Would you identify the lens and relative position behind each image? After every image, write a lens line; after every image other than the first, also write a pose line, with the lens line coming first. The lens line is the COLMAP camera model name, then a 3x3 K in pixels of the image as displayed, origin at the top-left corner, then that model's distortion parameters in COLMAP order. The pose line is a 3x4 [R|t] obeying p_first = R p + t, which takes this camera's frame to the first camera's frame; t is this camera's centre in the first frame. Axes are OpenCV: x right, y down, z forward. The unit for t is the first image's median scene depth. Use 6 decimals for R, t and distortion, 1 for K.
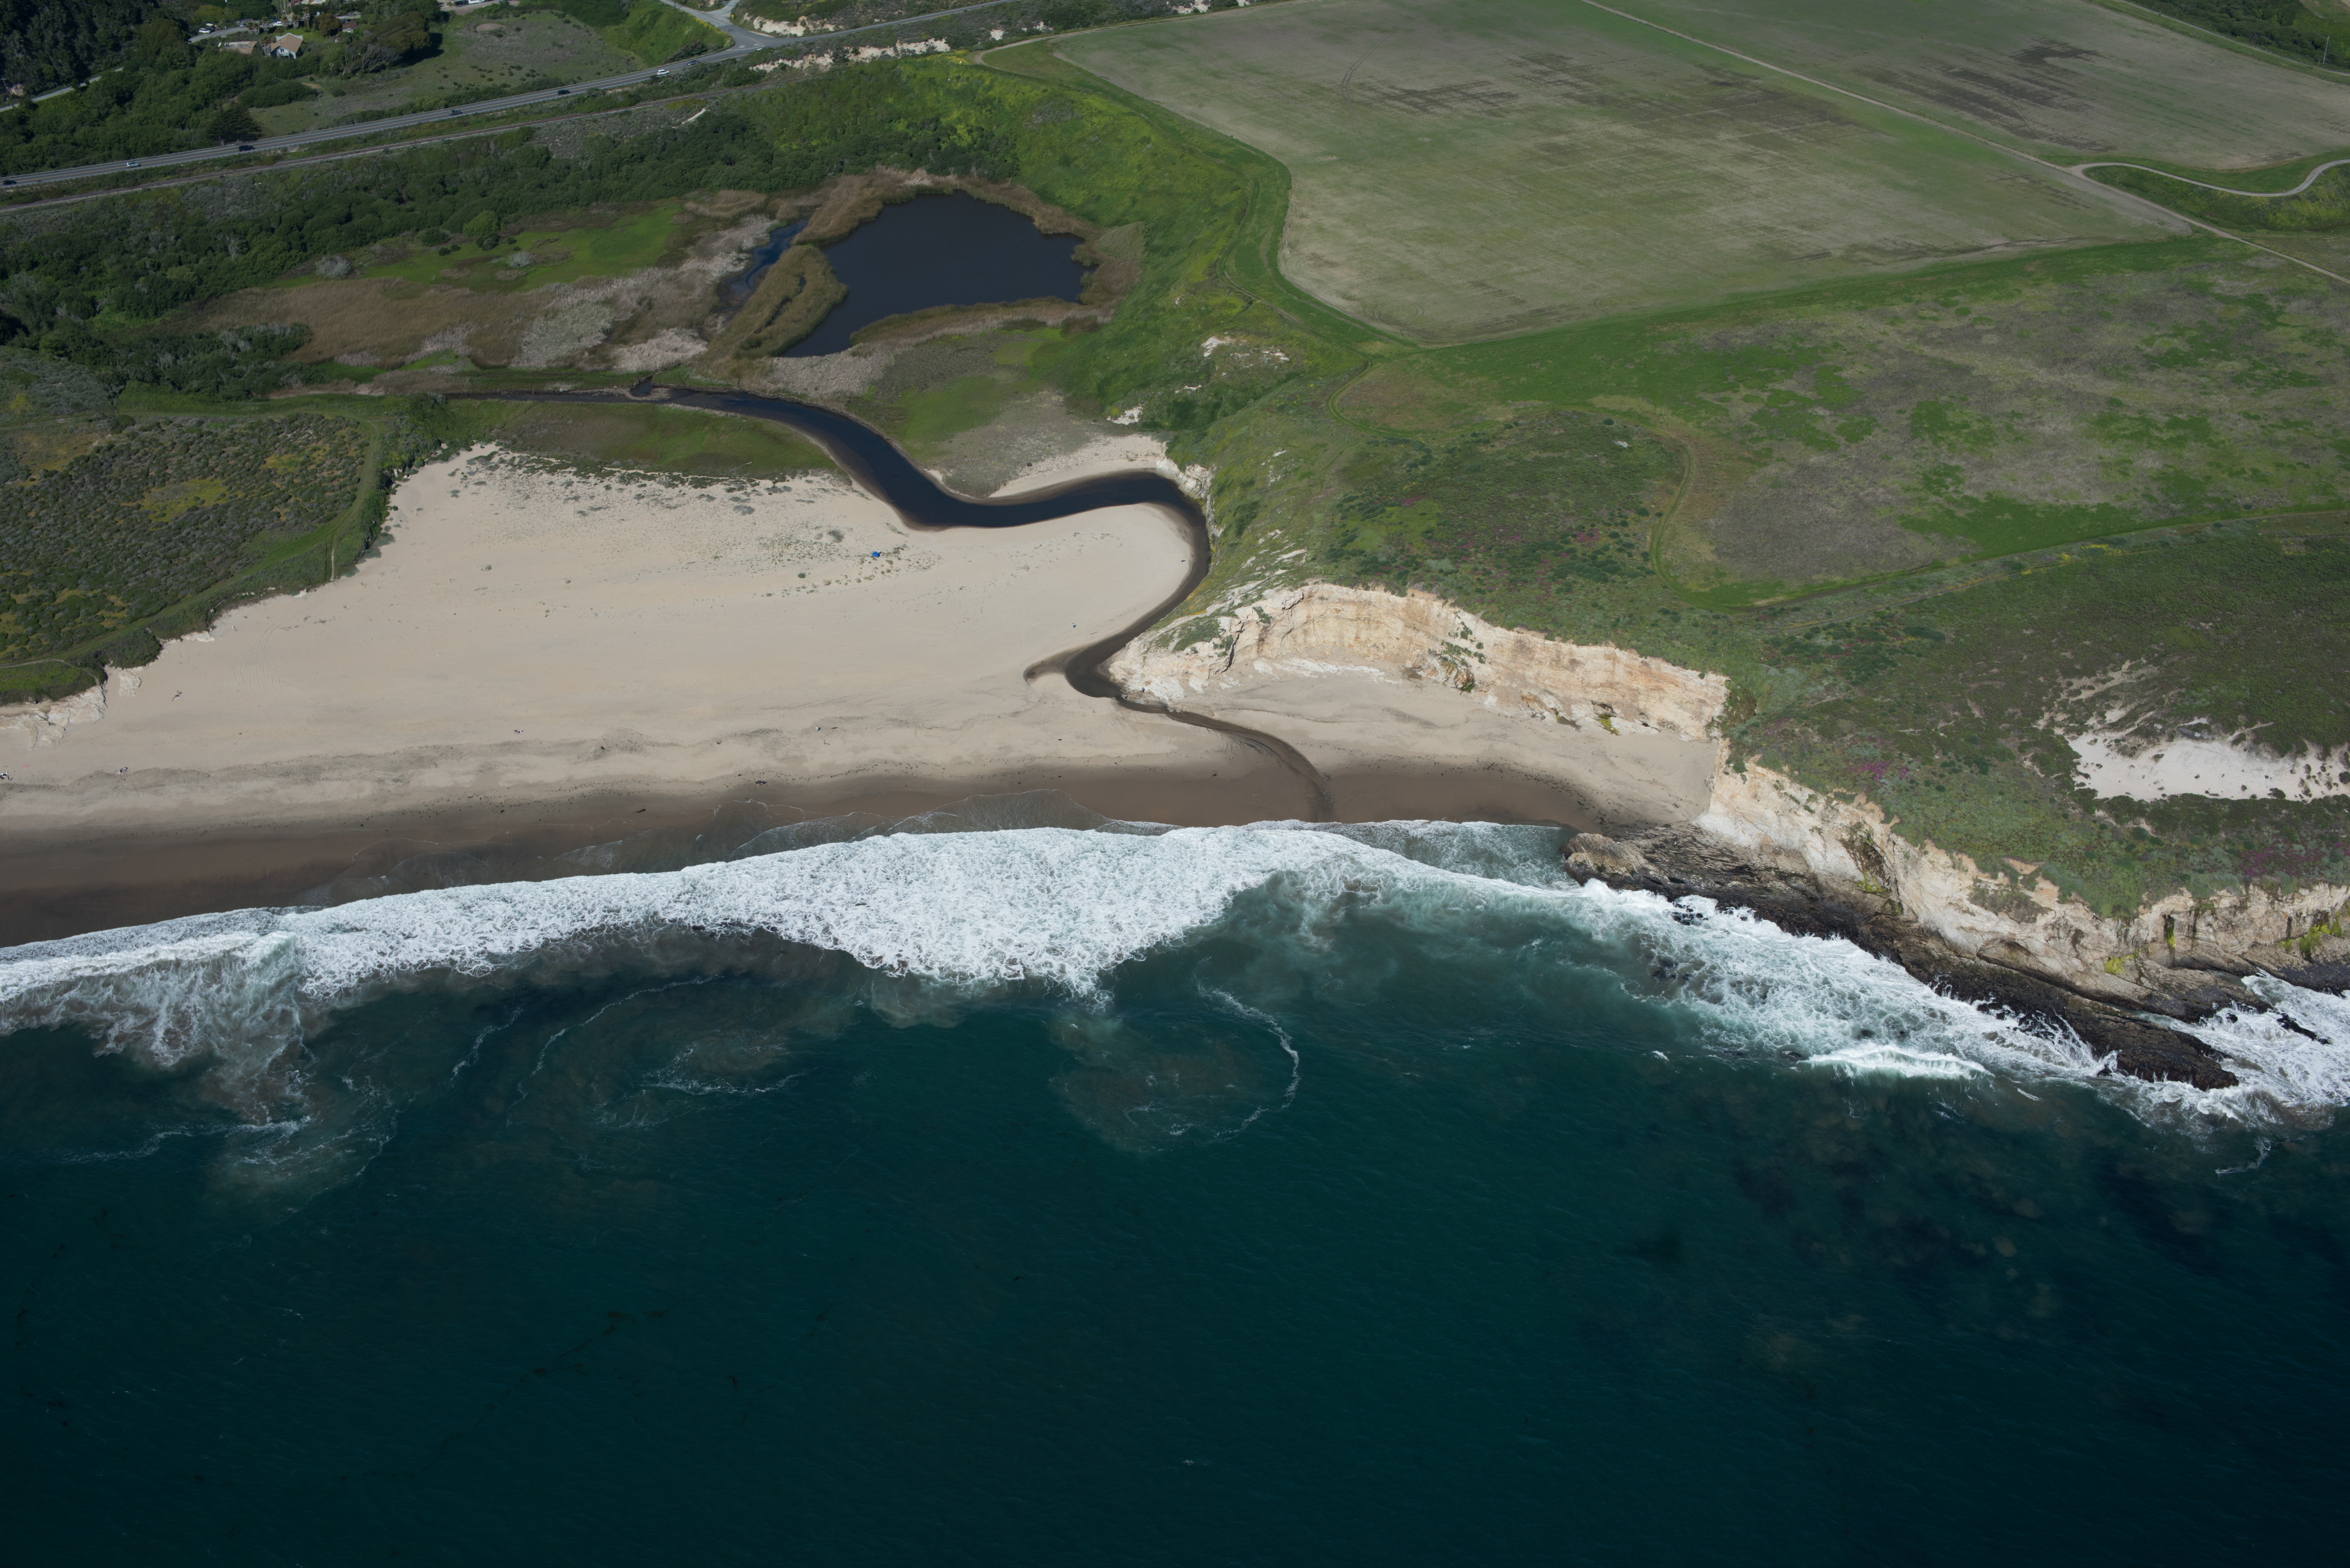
lens RADIAL K [[2696.3, 0, 1175.0], [0, 2696.3, 784.0], [0, 0, 1]] dist [-0.124060, 0.148628]
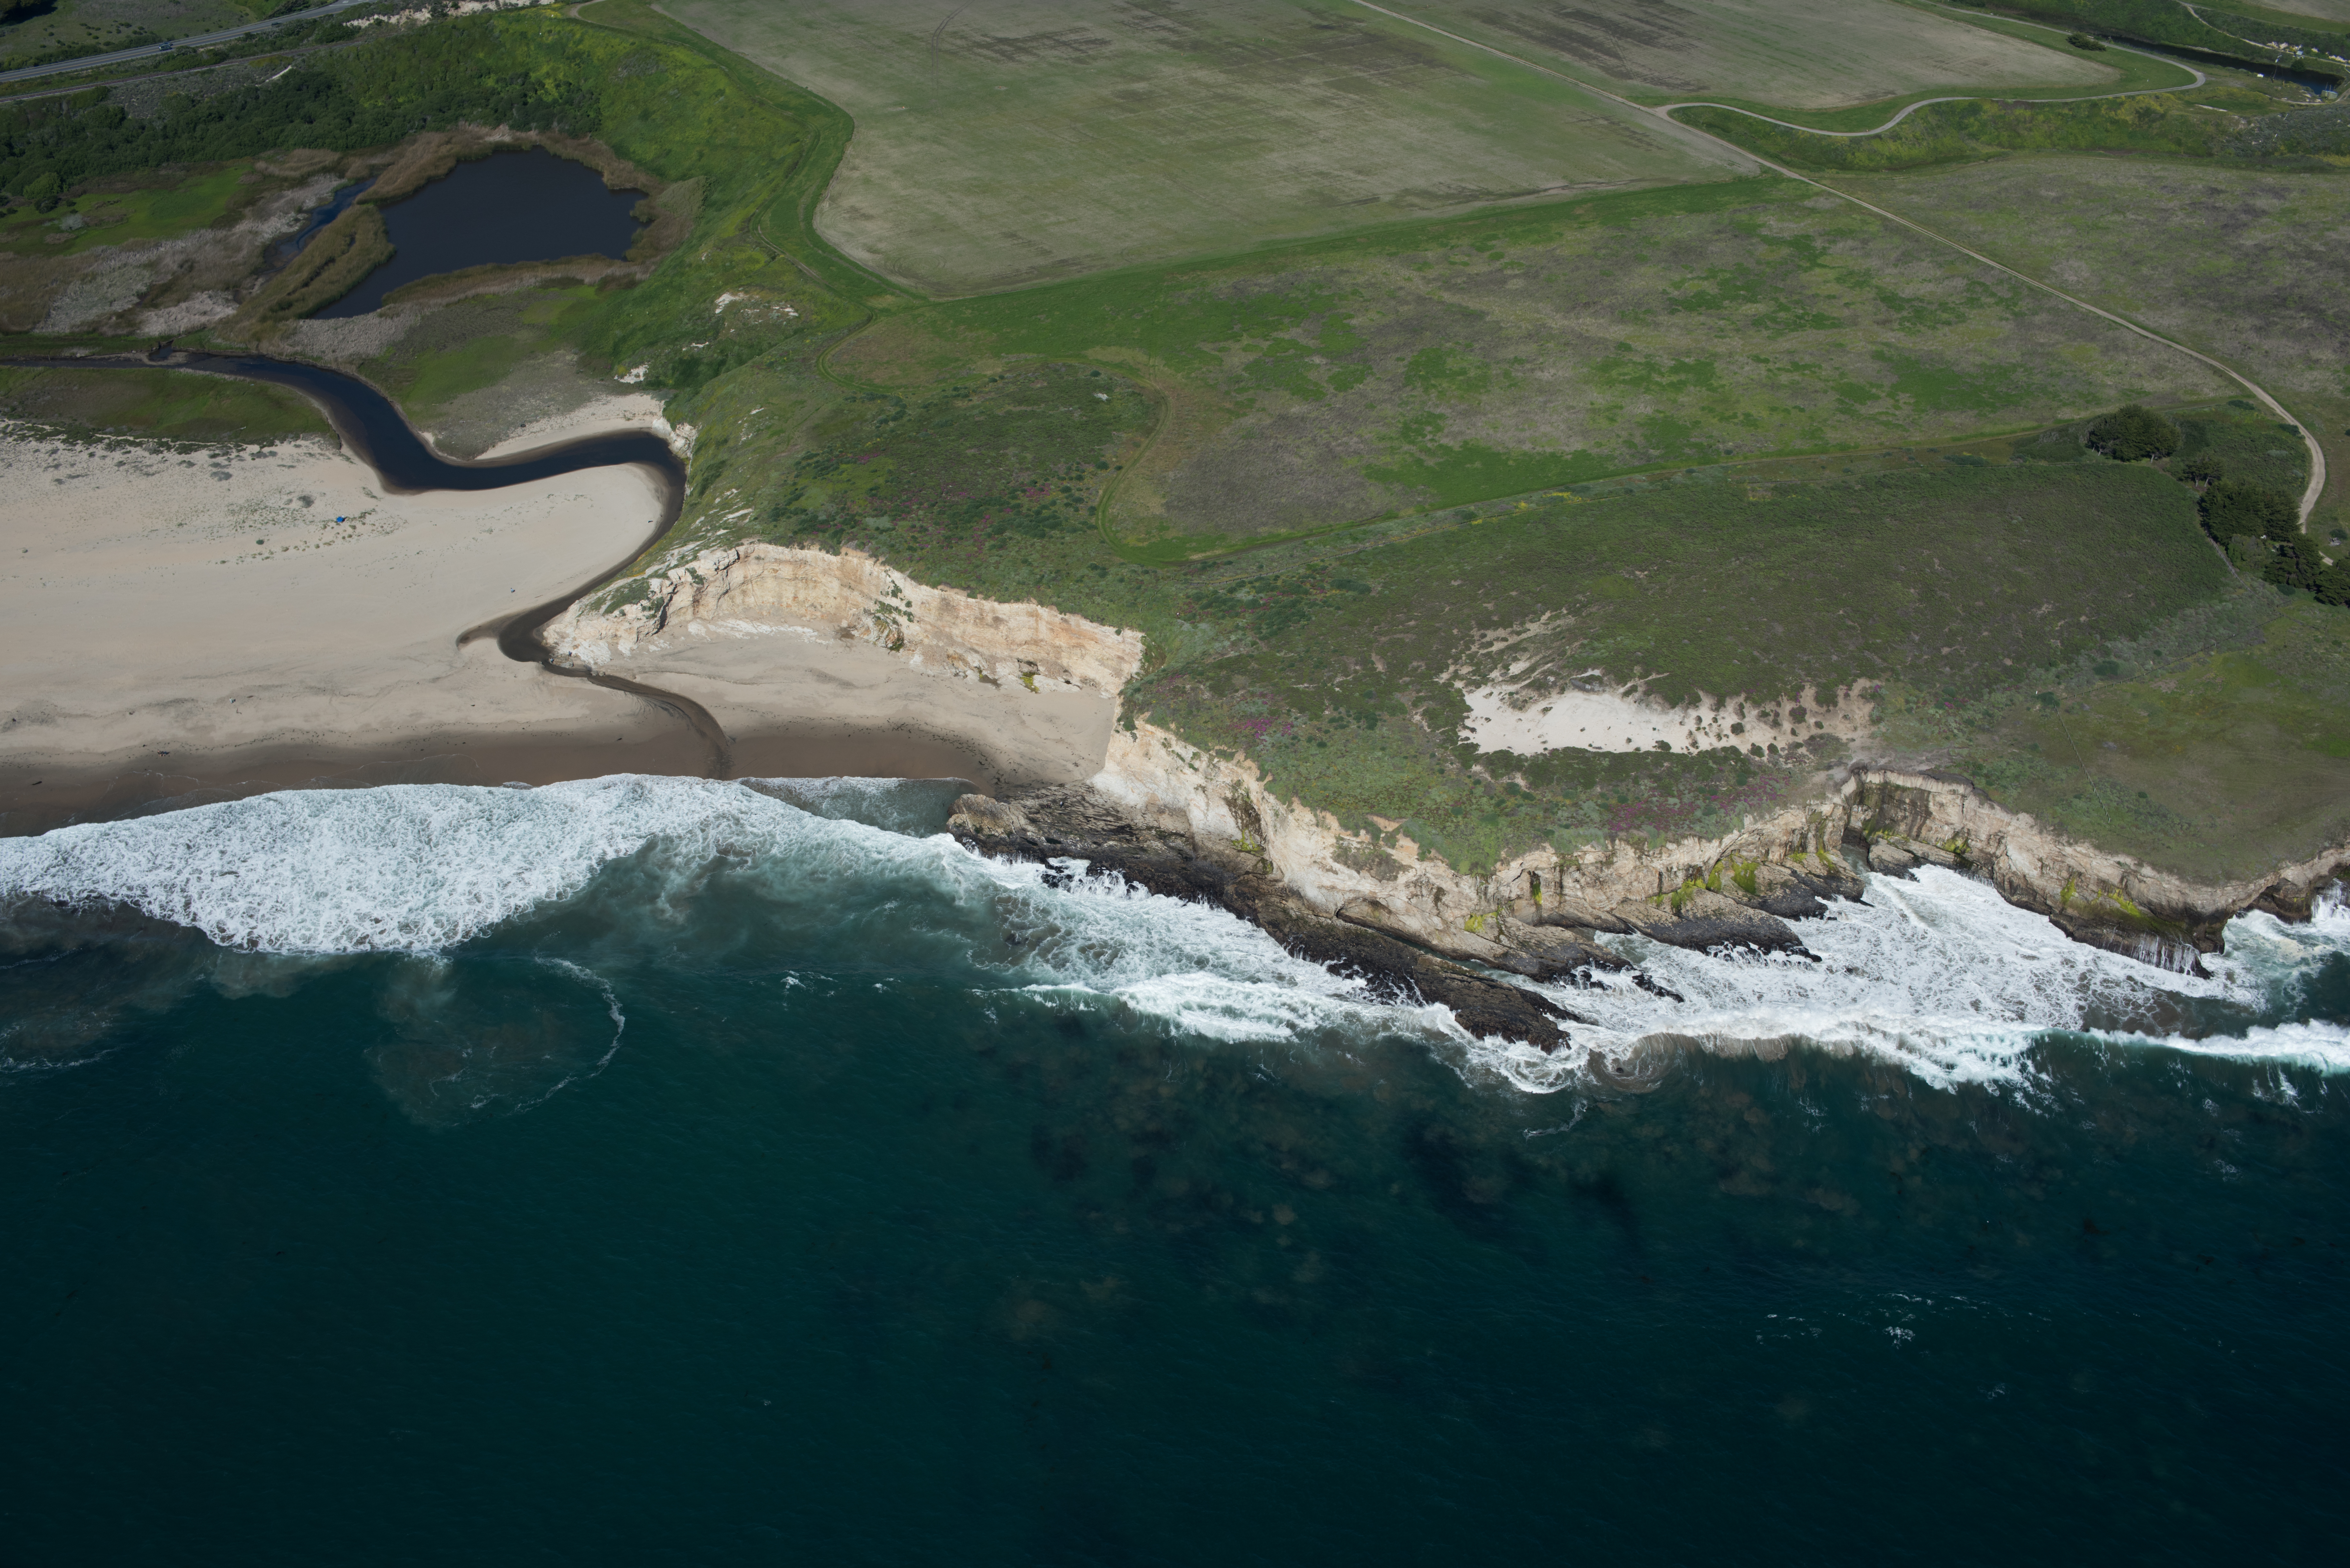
lens RADIAL K [[2696.3, 0, 1175.0], [0, 2696.3, 784.0], [0, 0, 1]] dist [-0.124060, 0.148628]
pose [[0.999606, -0.012840, 0.024949, 0.167461], [0.012339, 0.999721, 0.020137, -0.003641], [-0.025201, -0.019821, 0.999486, 0.006758]]
